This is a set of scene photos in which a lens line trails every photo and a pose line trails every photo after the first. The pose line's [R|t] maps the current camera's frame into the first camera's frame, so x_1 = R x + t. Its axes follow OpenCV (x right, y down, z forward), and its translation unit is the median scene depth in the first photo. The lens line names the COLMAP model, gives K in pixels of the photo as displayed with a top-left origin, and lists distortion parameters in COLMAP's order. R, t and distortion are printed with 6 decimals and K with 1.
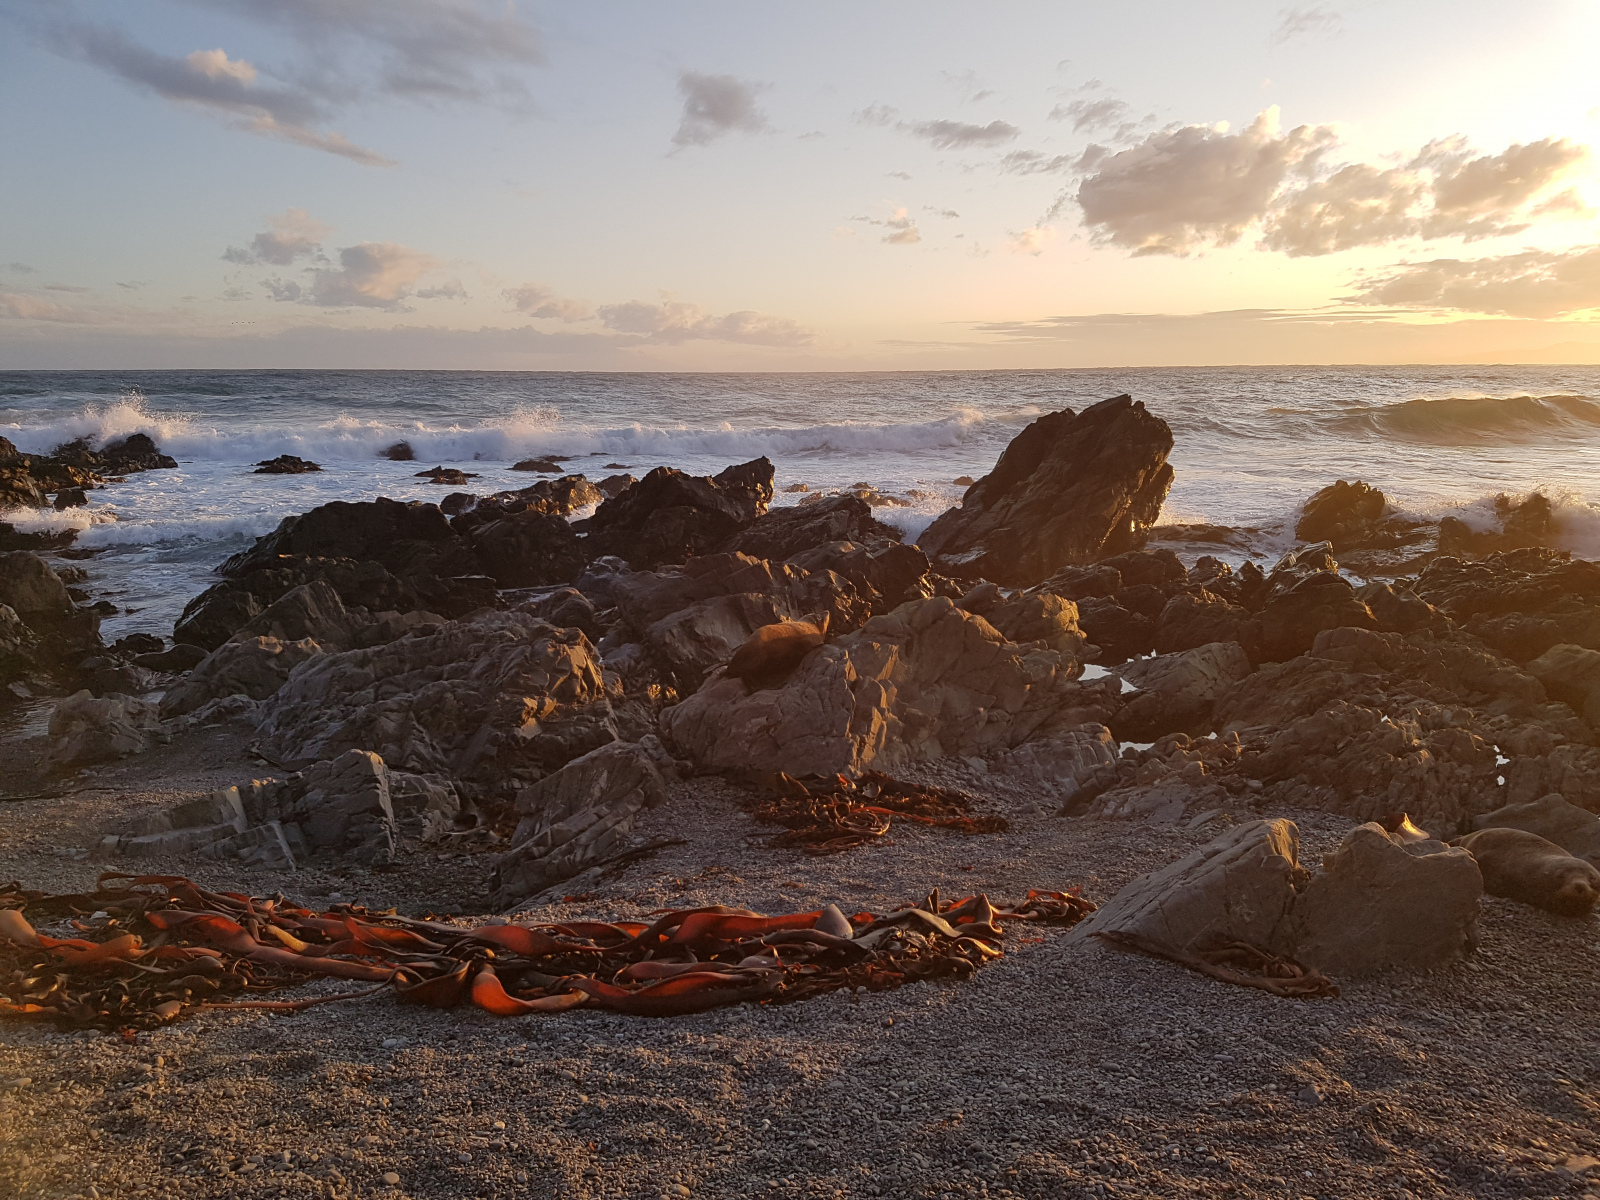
lens RADIAL K [[1235.9, 0, 723.1], [0, 1235.9, 560.1], [0, 0, 1]] dist [0.114393, -0.168932]
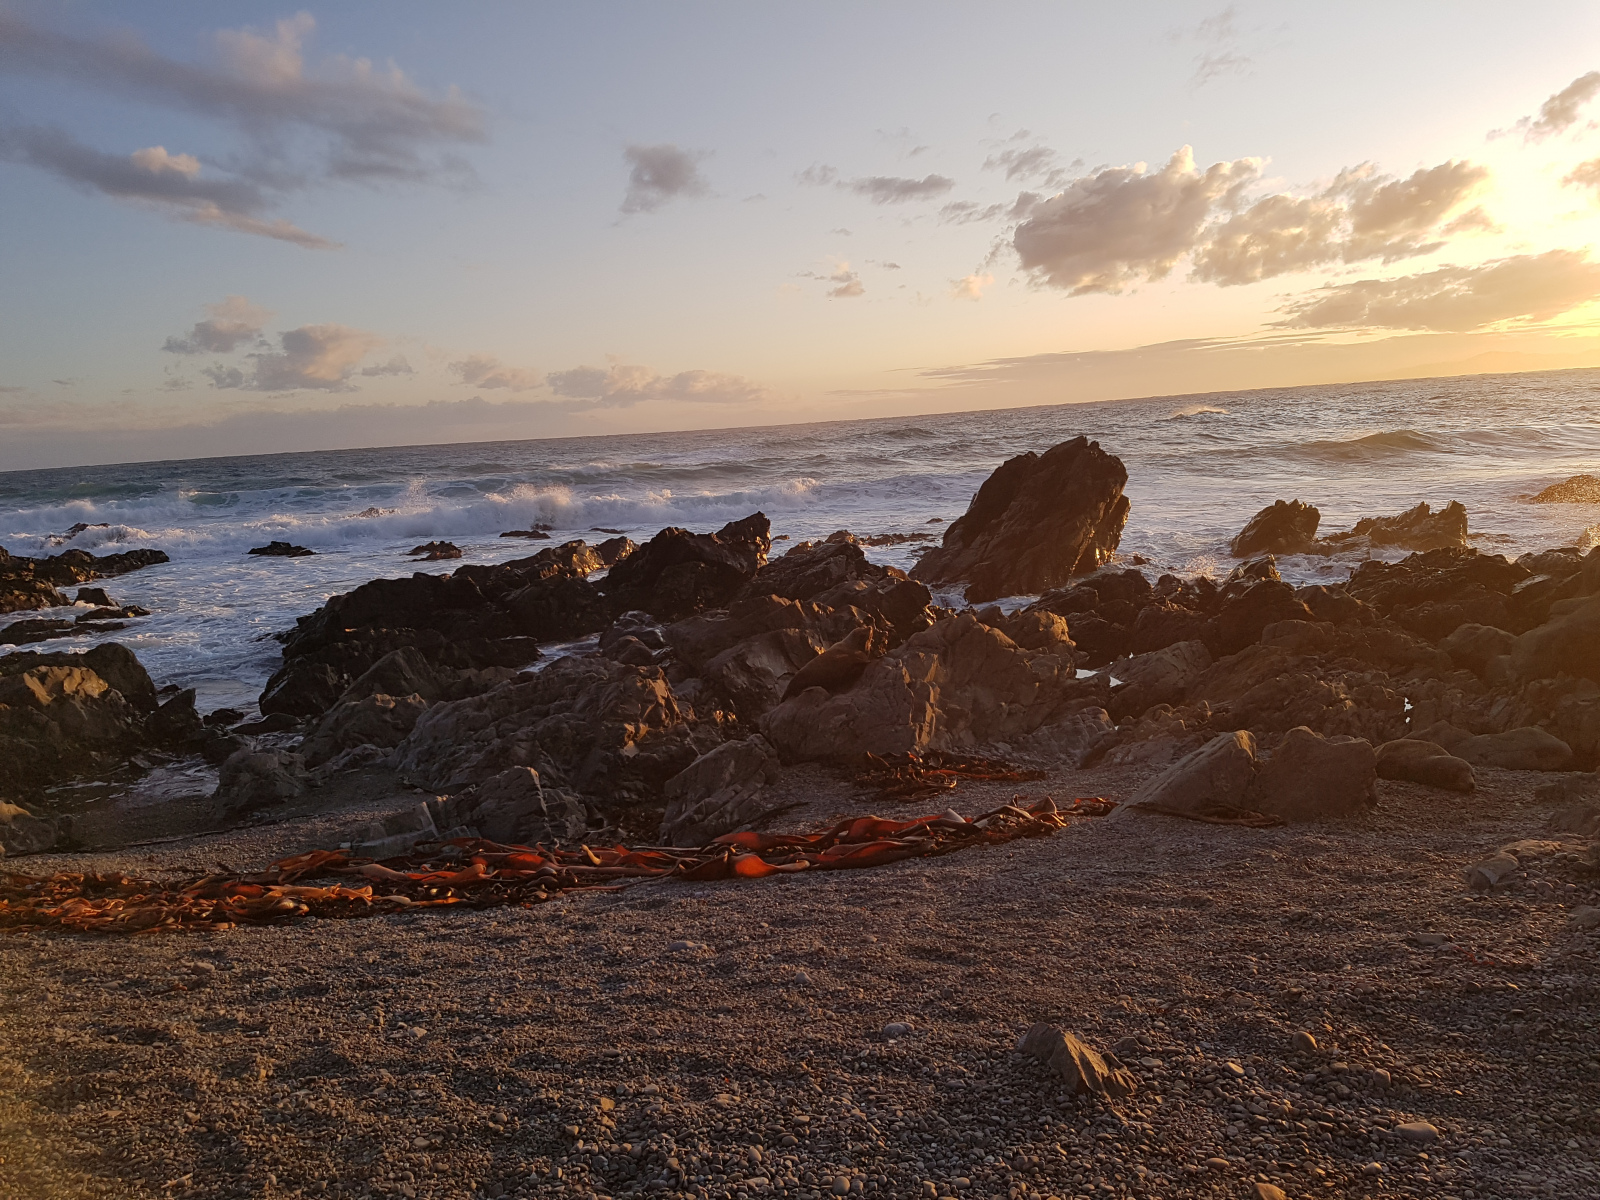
lens RADIAL K [[1253.0, 0, 739.4], [0, 1253.0, 598.5], [0, 0, 1]] dist [0.134932, -0.227337]
pose [[0.996493, -0.068472, 0.048087, -0.099801], [0.069232, 0.997498, -0.014310, 0.014662], [-0.046986, 0.017589, 0.998741, -0.226085]]
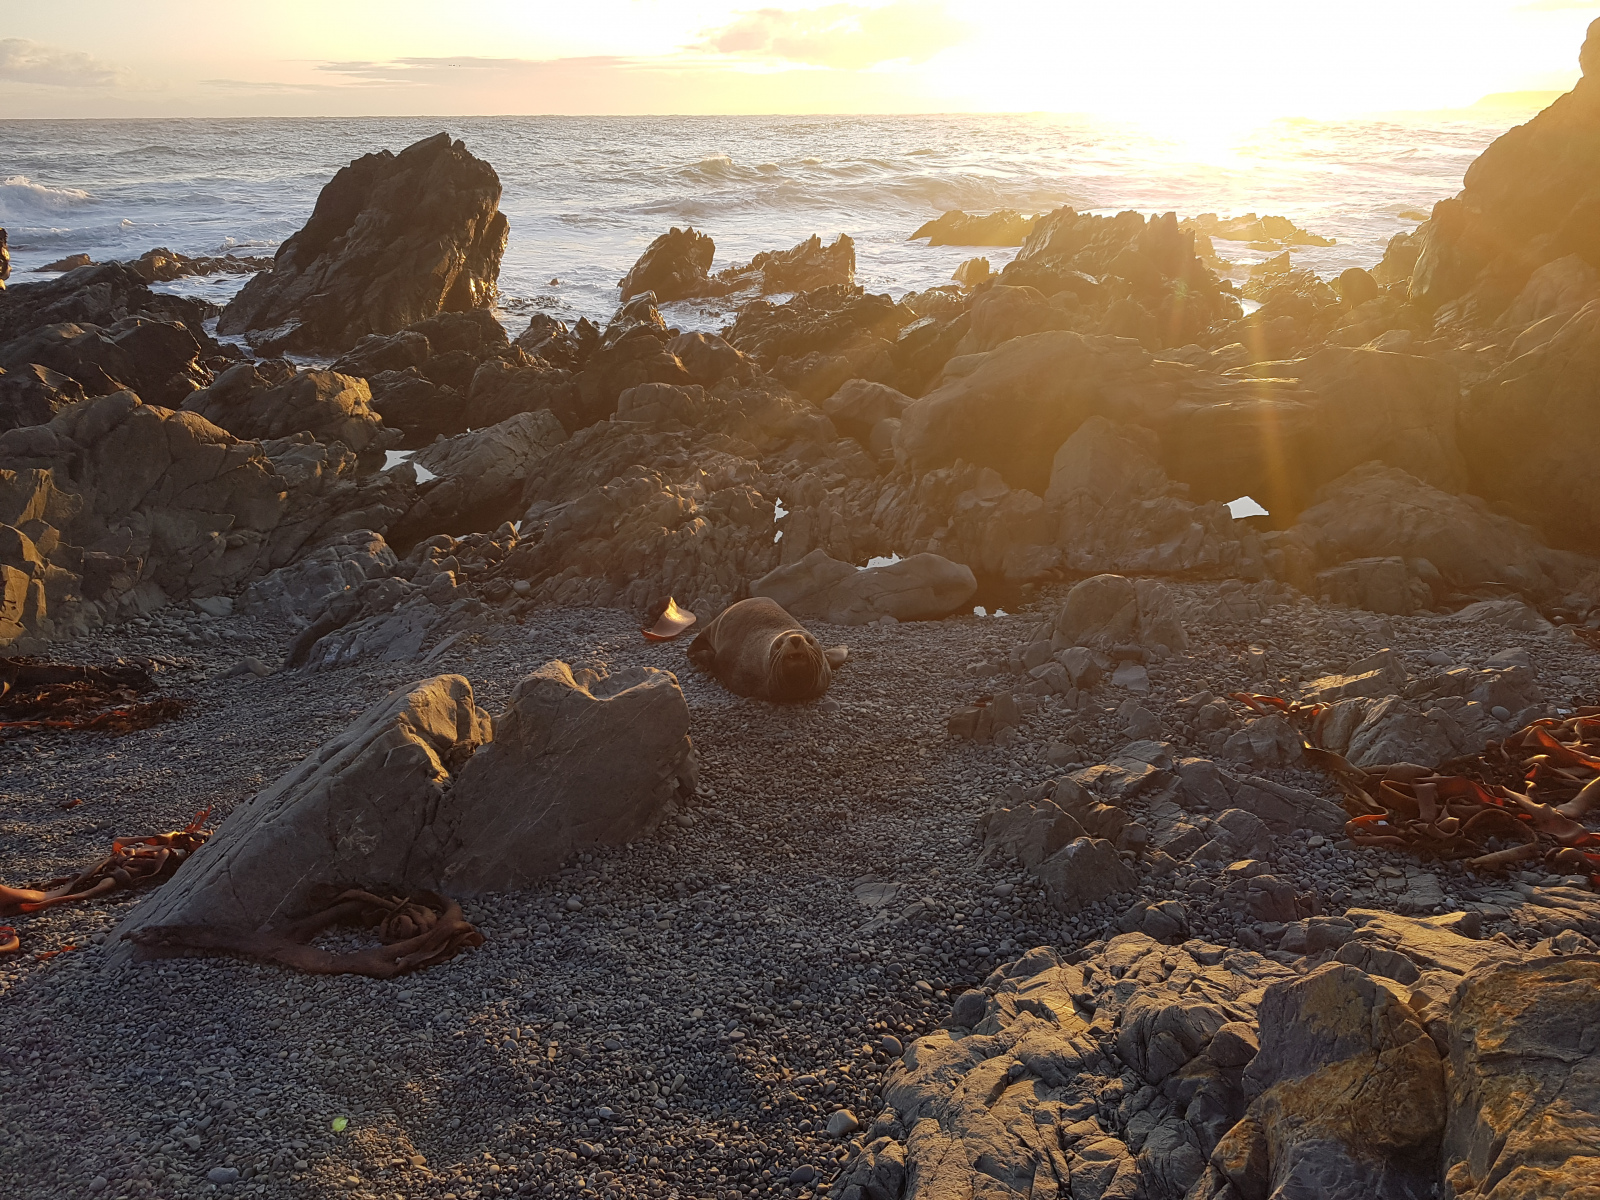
lens RADIAL K [[1238.6, 0, 793.5], [0, 1238.6, 612.6], [0, 0, 1]] dist [0.133172, -0.219045]
pose [[0.866868, -0.178166, 0.465614, 0.138479], [0.071706, 0.968808, 0.237211, 0.007826], [-0.493354, -0.172243, 0.852604, 0.142841]]
